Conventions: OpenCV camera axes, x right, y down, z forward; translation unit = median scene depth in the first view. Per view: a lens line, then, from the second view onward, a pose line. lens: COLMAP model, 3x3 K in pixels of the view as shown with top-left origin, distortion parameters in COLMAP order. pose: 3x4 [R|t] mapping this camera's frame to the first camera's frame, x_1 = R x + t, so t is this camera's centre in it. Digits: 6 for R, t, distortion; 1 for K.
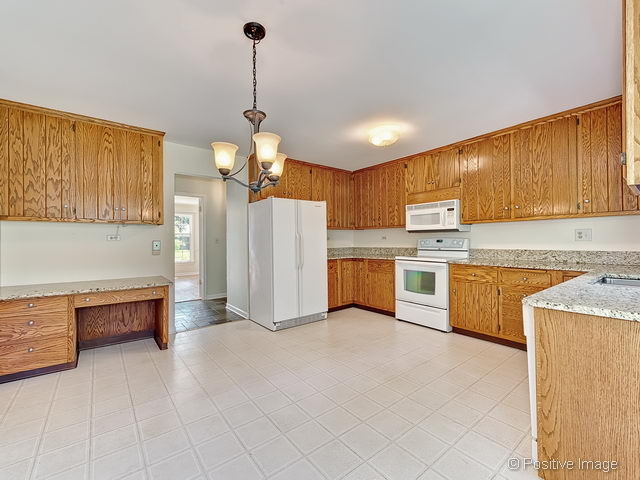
lens RADIAL K [[283.3, 0, 321.0], [0, 283.3, 238.2], [0, 0, 1]] dist [0.001248, -0.000108]
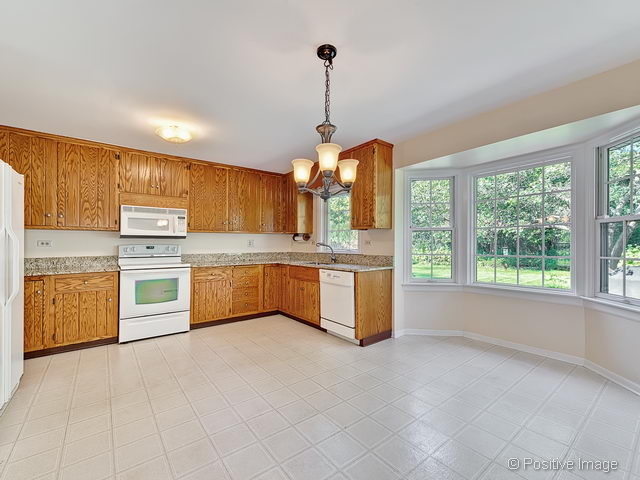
lens RADIAL K [[283.3, 0, 321.2], [0, 283.3, 243.8], [0, 0, 1]] dist [0.001248, -0.000108]
pose [[-0.016221, 0.008198, 0.999835, -0.602882], [-0.005862, 0.999948, -0.008294, 0.002535], [-0.999851, -0.005995, -0.016172, 0.471373]]
